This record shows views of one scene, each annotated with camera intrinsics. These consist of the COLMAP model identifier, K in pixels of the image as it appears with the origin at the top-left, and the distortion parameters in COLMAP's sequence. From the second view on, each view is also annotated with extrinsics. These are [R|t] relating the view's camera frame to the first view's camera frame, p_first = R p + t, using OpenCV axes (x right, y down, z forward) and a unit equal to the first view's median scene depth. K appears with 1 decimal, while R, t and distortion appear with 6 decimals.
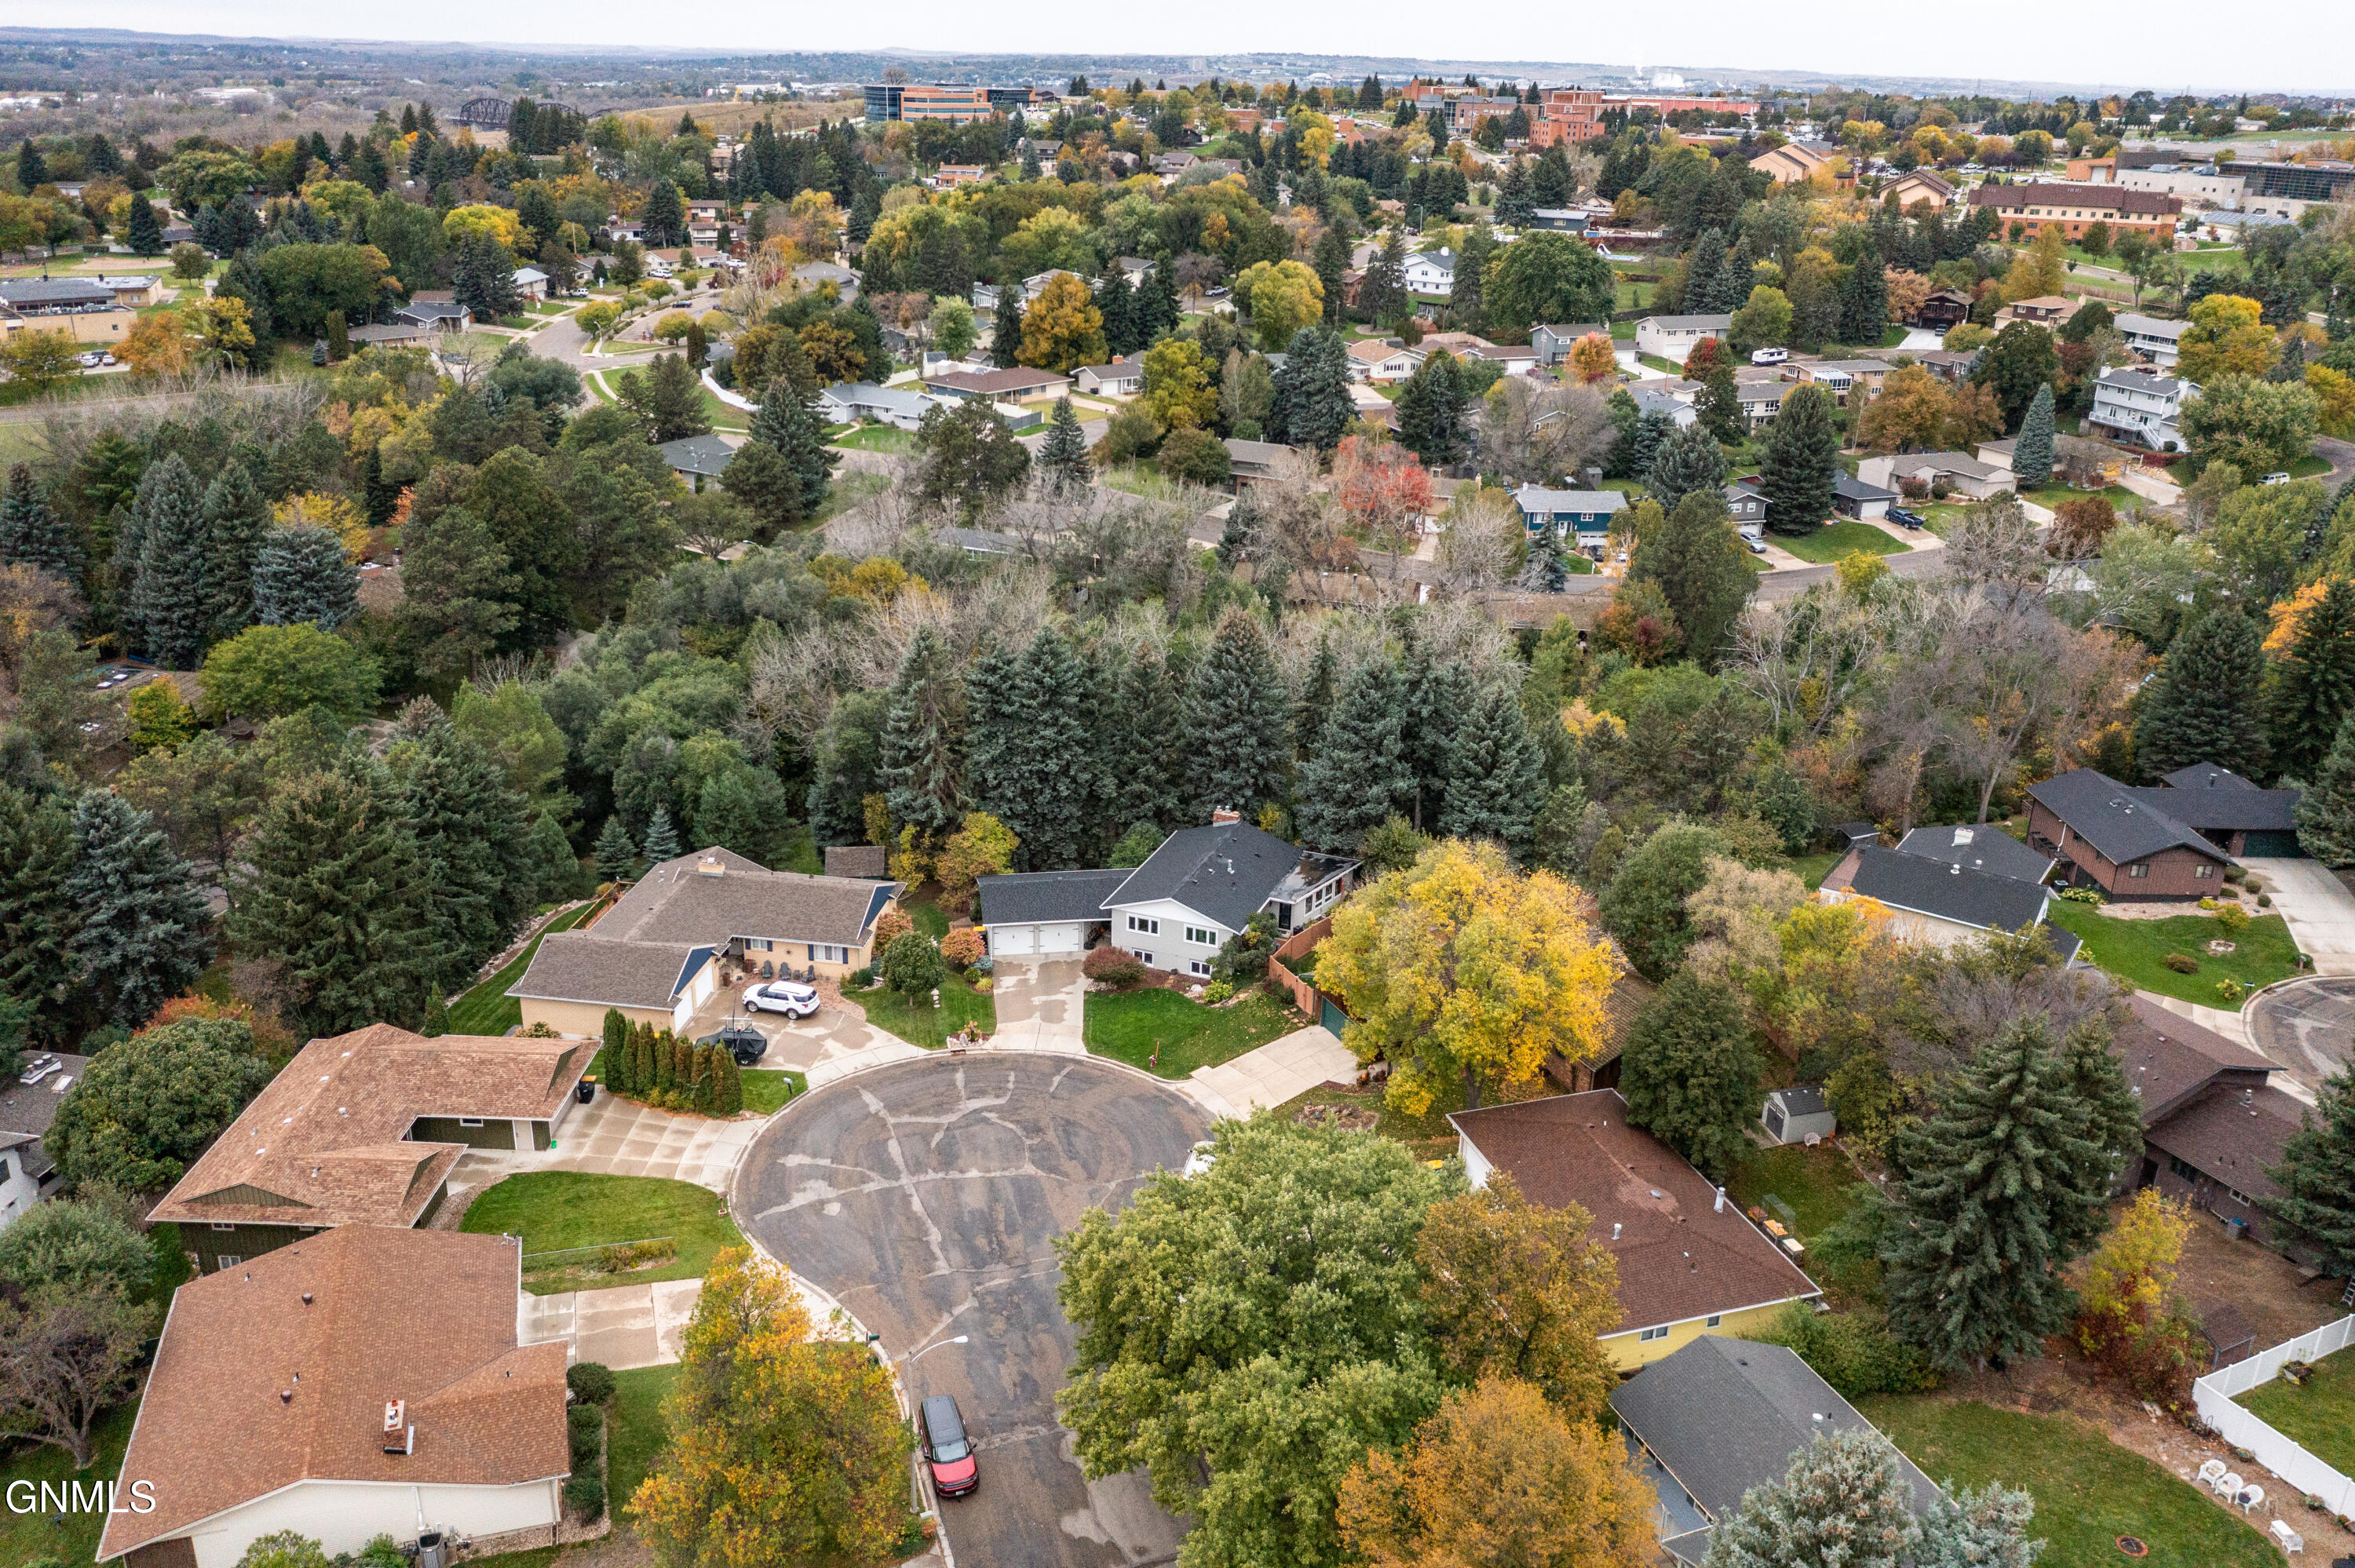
lens RADIAL K [[1864.7, 0, 1177.5], [0, 1864.7, 784.0], [0, 0, 1]] dist [-0.005425, 0.002999]
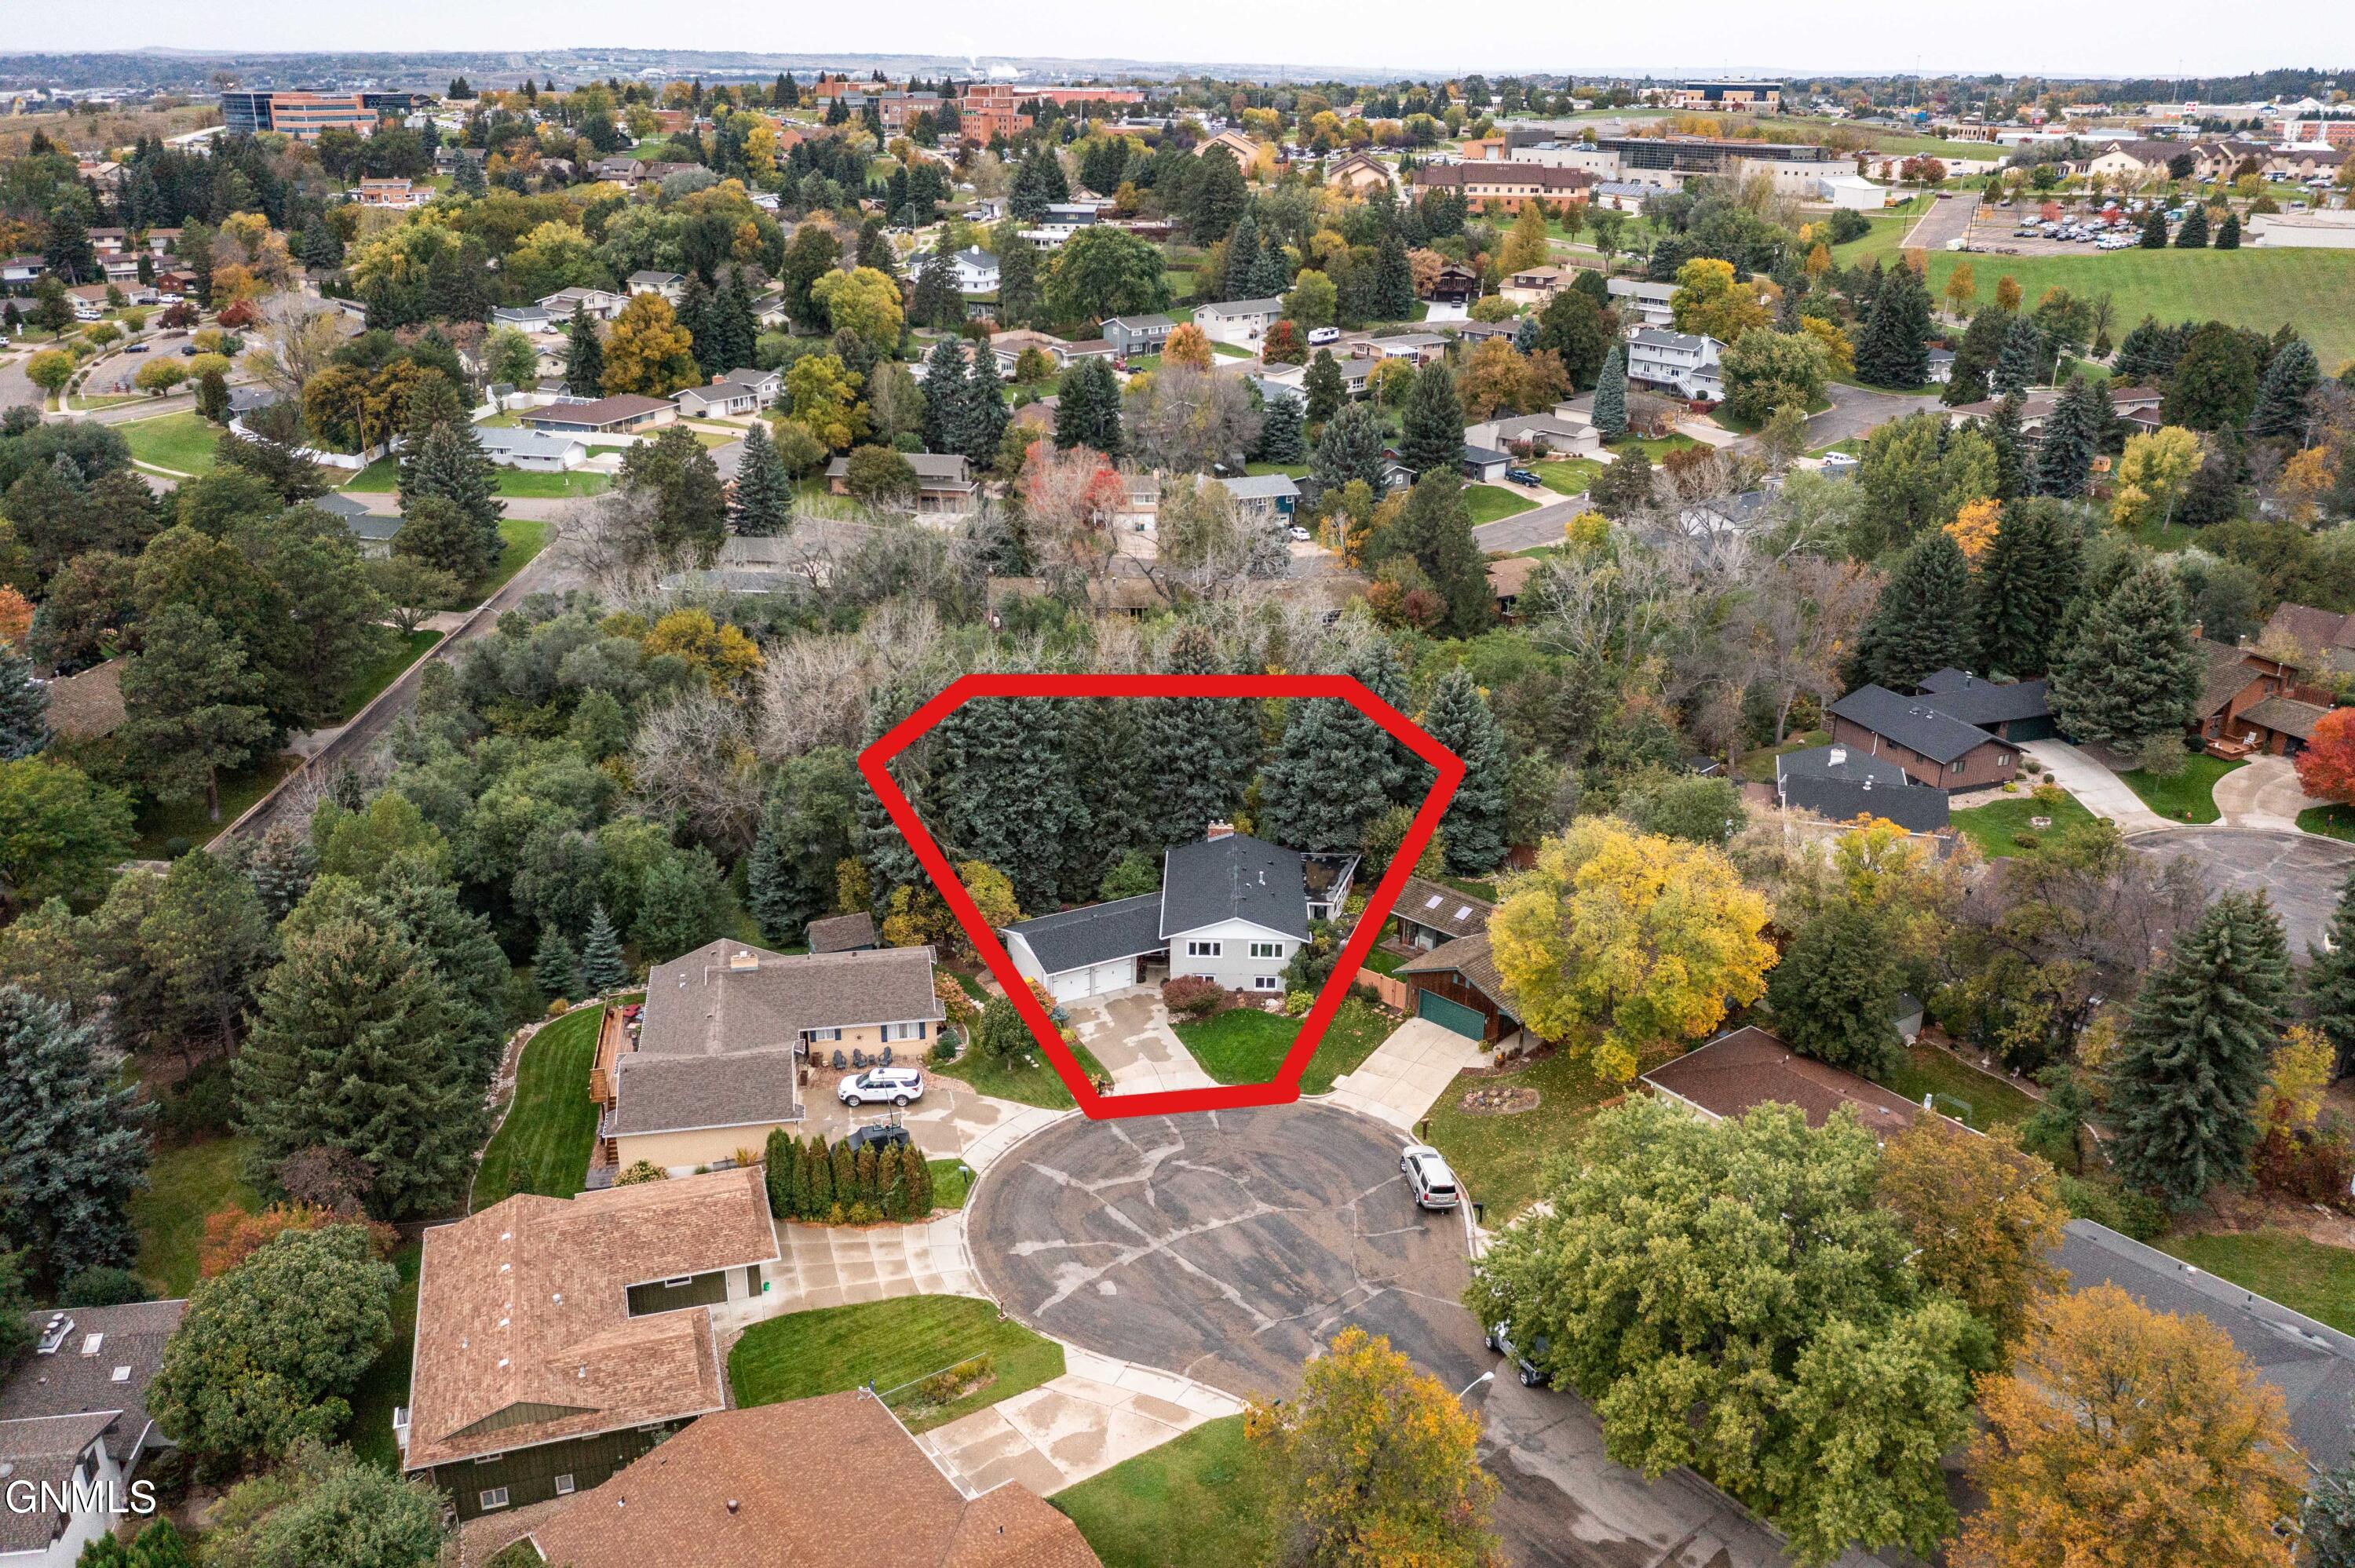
lens RADIAL K [[1859.0, 0, 1177.5], [0, 1859.0, 784.0], [0, 0, 1]] dist [-0.006204, 0.003048]
pose [[0.943454, -0.131743, 0.304202, -0.290995], [0.130256, 0.991158, 0.025270, -0.034793], [-0.304841, 0.015783, 0.952272, 0.053000]]
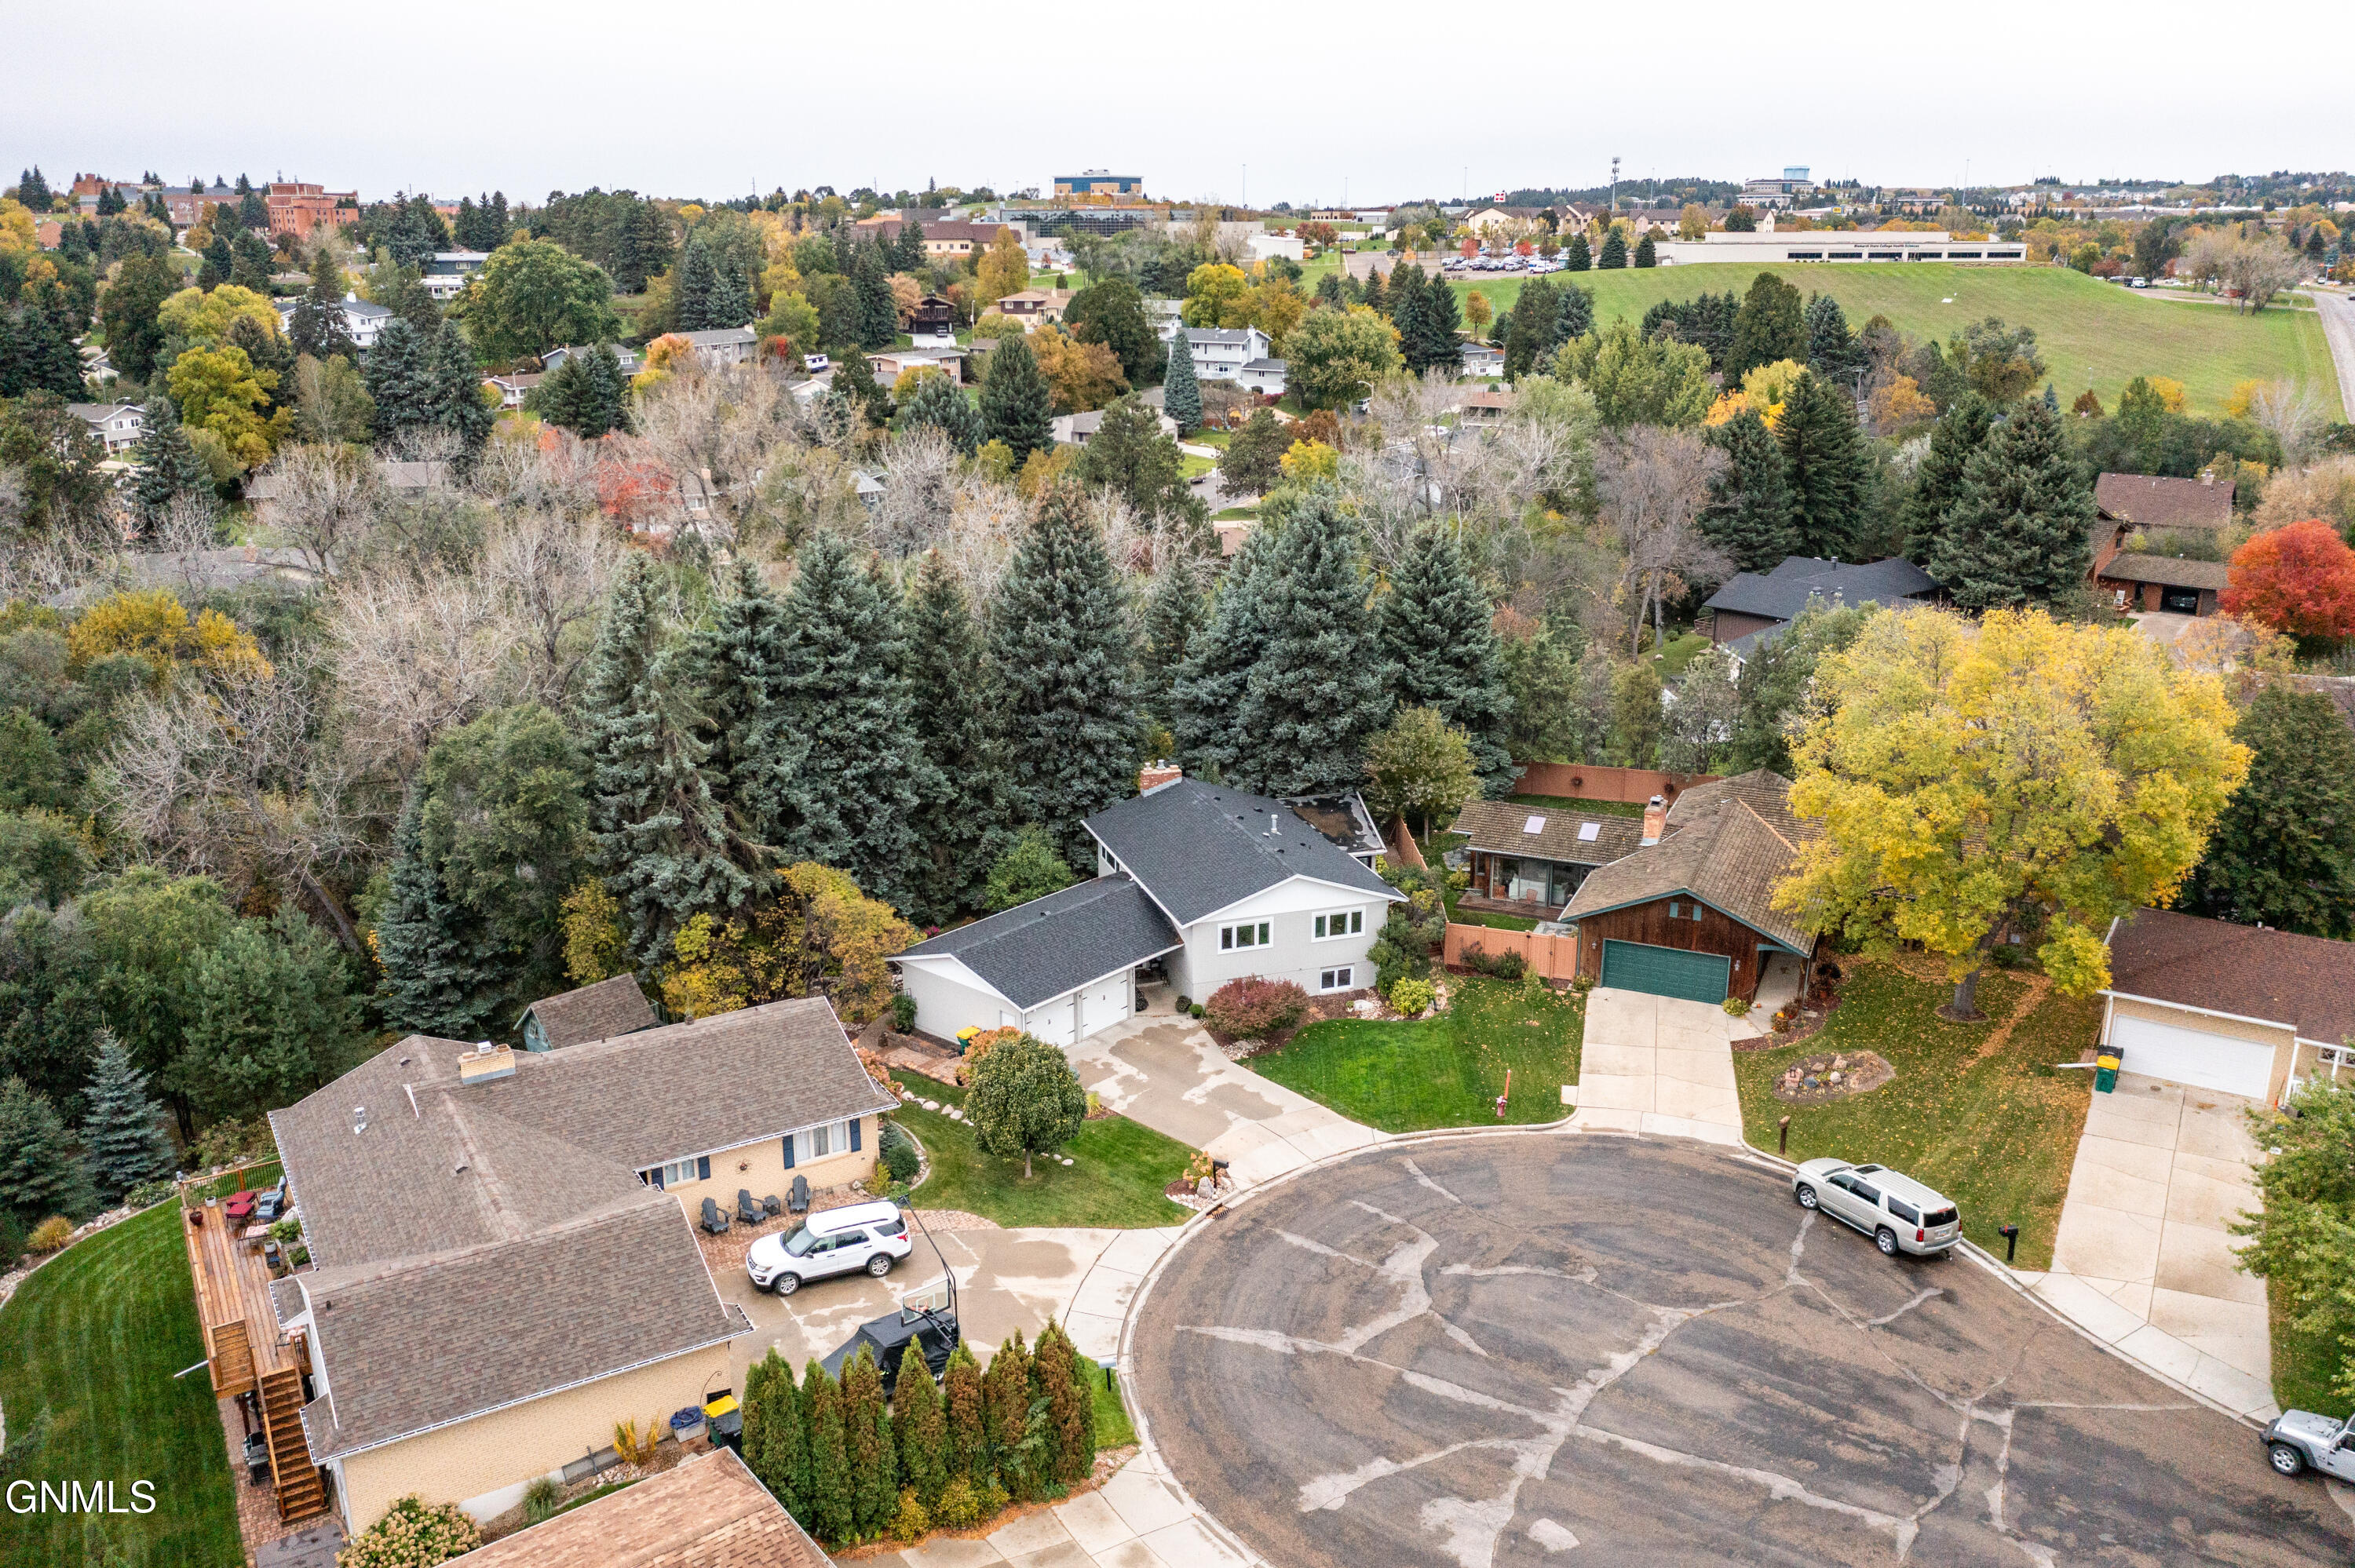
lens RADIAL K [[1862.1, 0, 1177.5], [0, 1862.1, 784.0], [0, 0, 1]] dist [-0.009900, 0.001215]
pose [[0.769677, -0.205963, 0.604298, -0.355115], [0.248640, 0.968503, 0.013410, 0.012499], [-0.588027, 0.139931, 0.796645, 0.471063]]
